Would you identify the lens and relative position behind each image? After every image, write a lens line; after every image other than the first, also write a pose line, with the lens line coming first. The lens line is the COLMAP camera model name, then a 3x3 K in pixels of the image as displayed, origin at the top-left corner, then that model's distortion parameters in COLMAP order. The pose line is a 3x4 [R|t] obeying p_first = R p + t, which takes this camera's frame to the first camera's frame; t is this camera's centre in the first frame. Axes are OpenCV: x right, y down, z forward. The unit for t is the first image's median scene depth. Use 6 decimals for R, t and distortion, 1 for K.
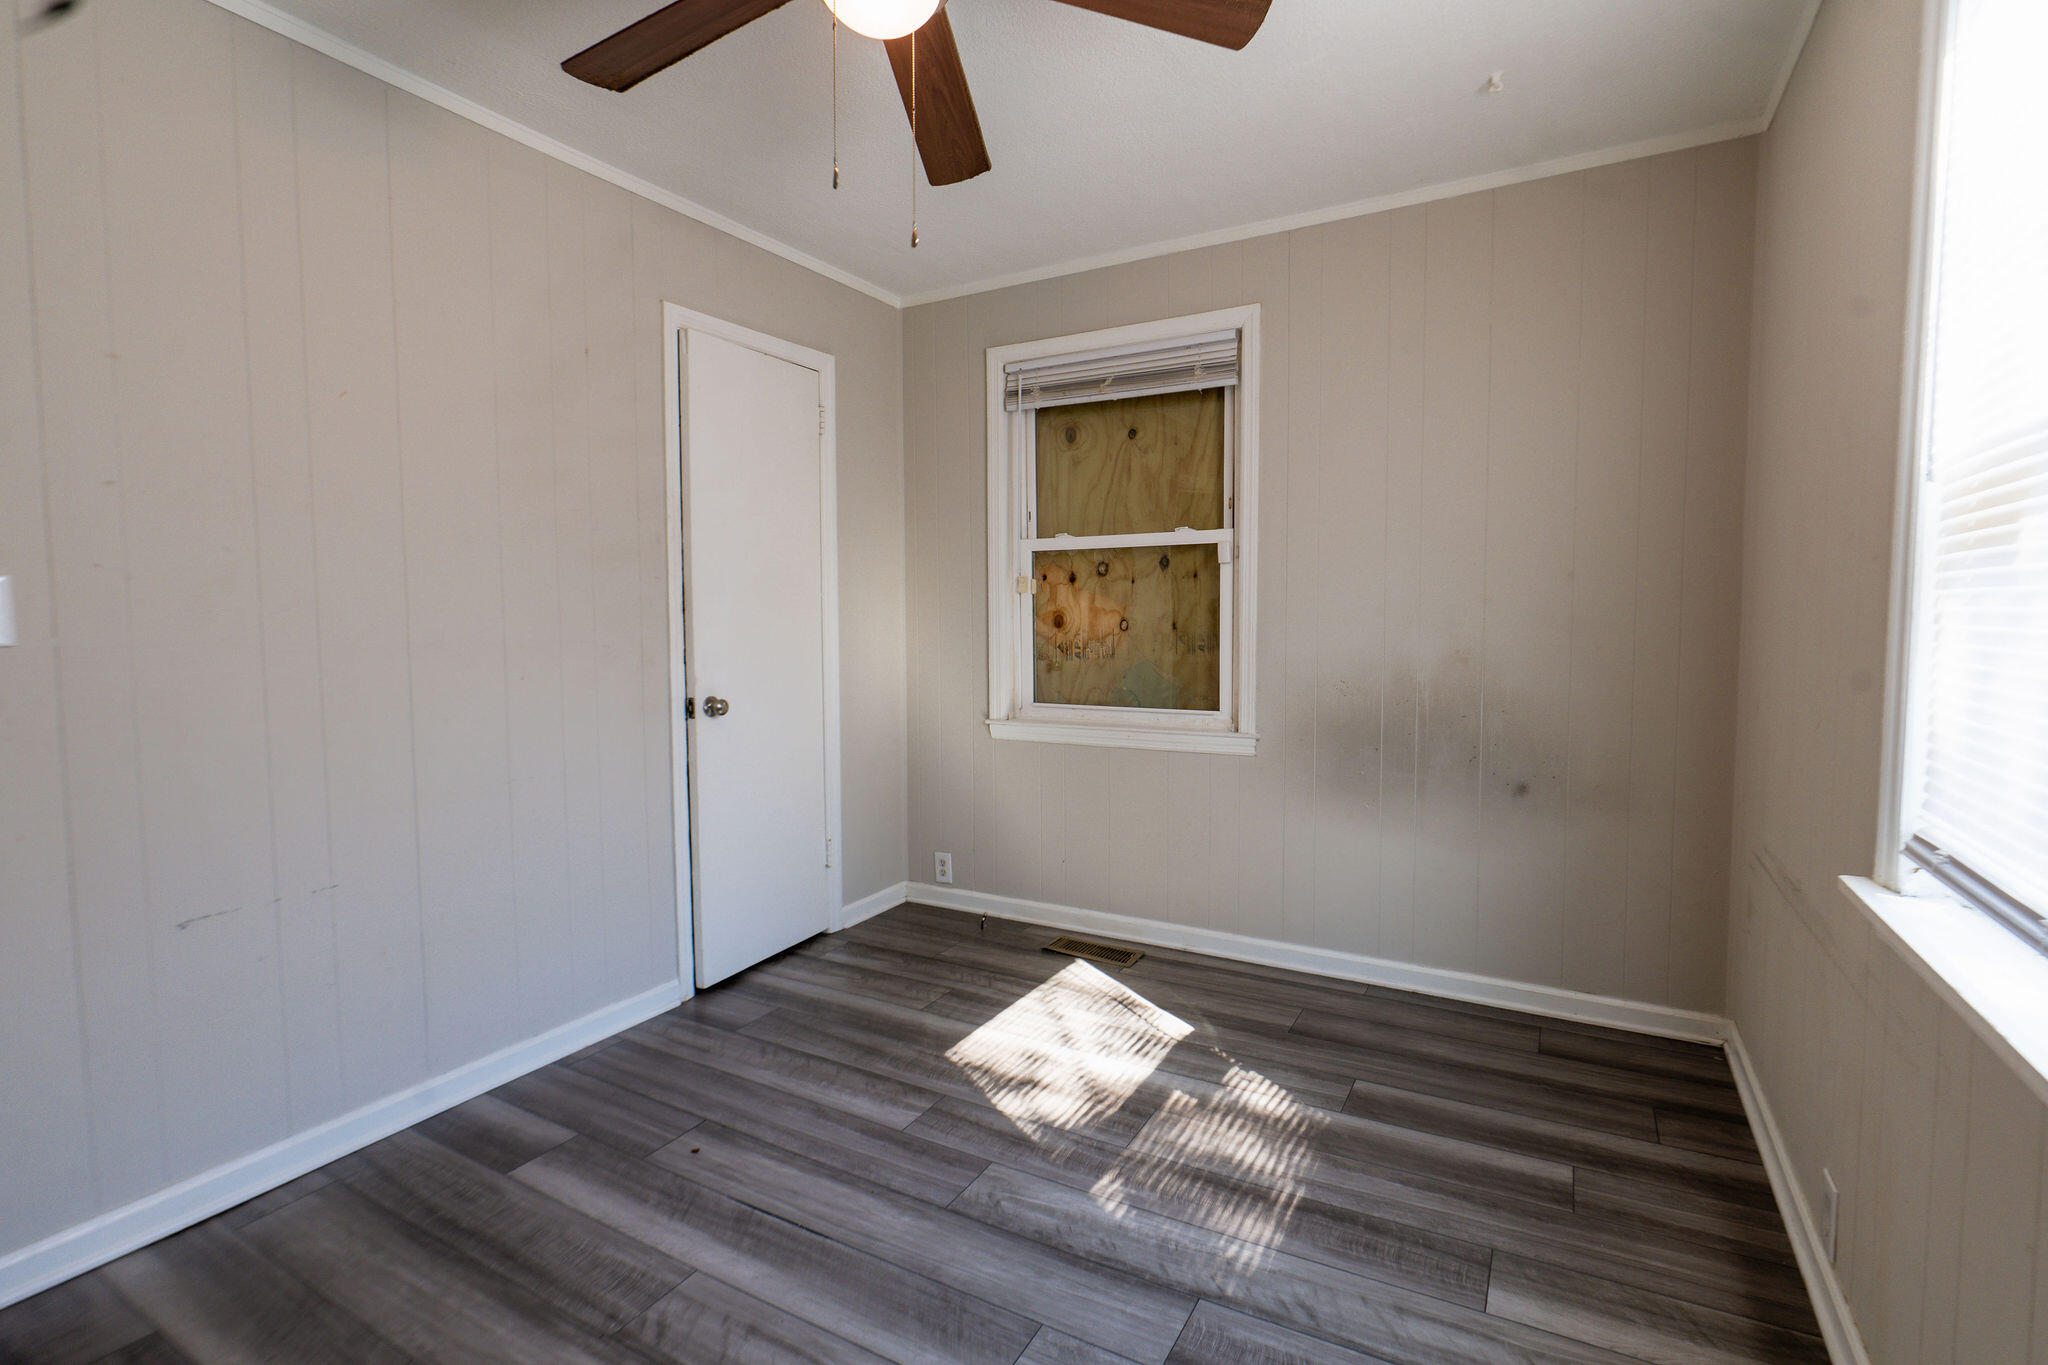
lens RADIAL K [[933.0, 0, 1037.9], [0, 933.0, 675.5], [0, 0, 1]] dist [-0.004285, 0.001242]
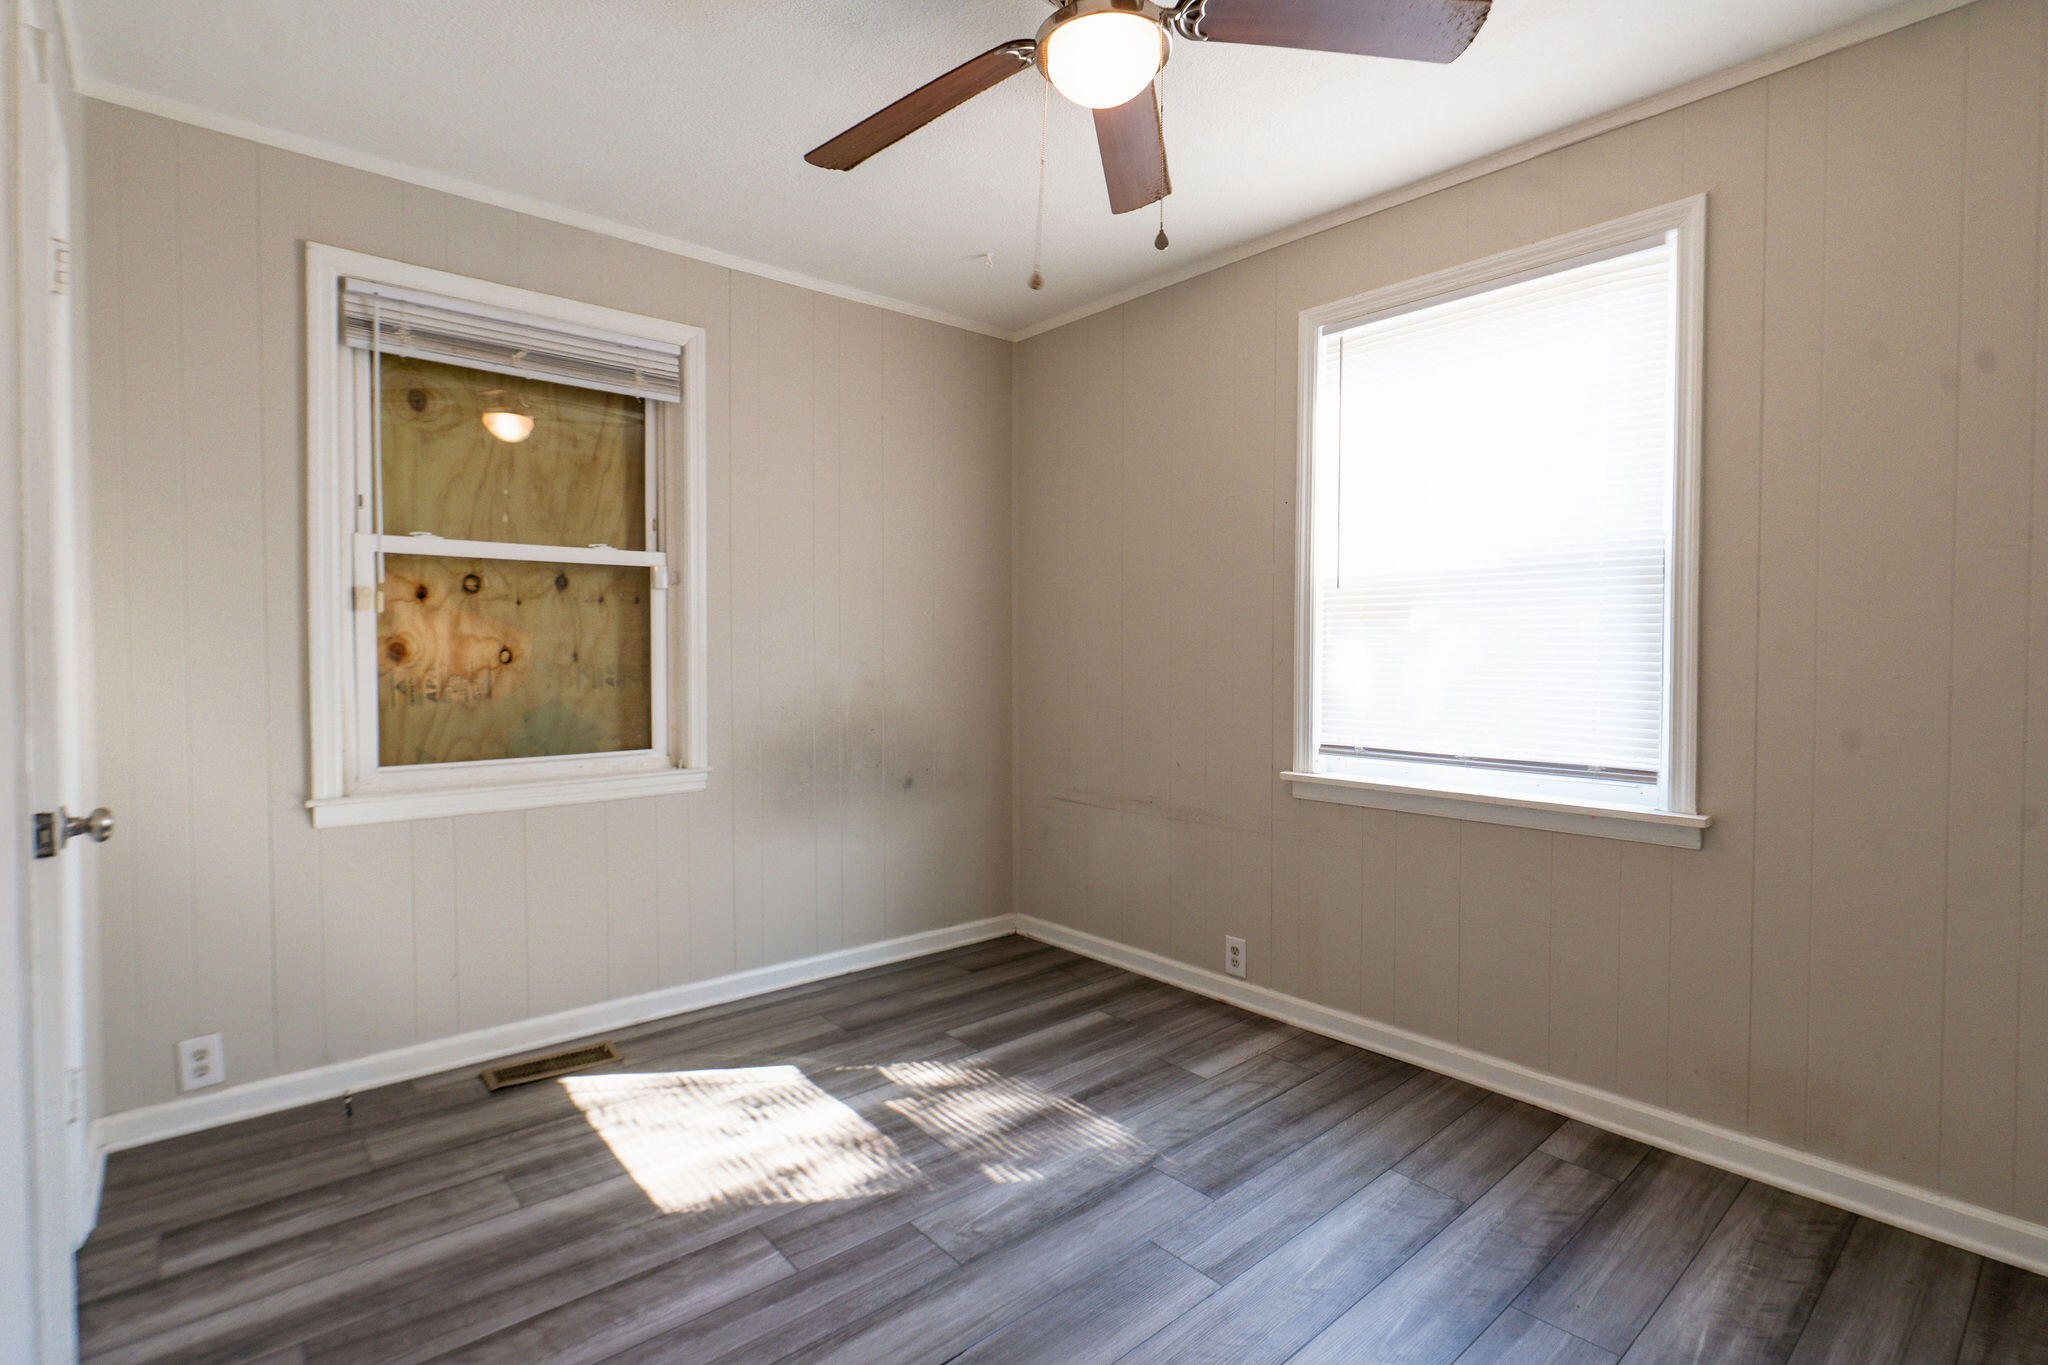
lens RADIAL K [[952.4, 0, 1036.8], [0, 952.4, 677.0], [0, 0, 1]] dist [-0.004708, 0.002016]
pose [[0.353562, -0.023716, 0.935111, -0.635964], [0.053150, 0.998573, 0.005230, -0.020794], [-0.933900, 0.047852, 0.354318, 0.363314]]
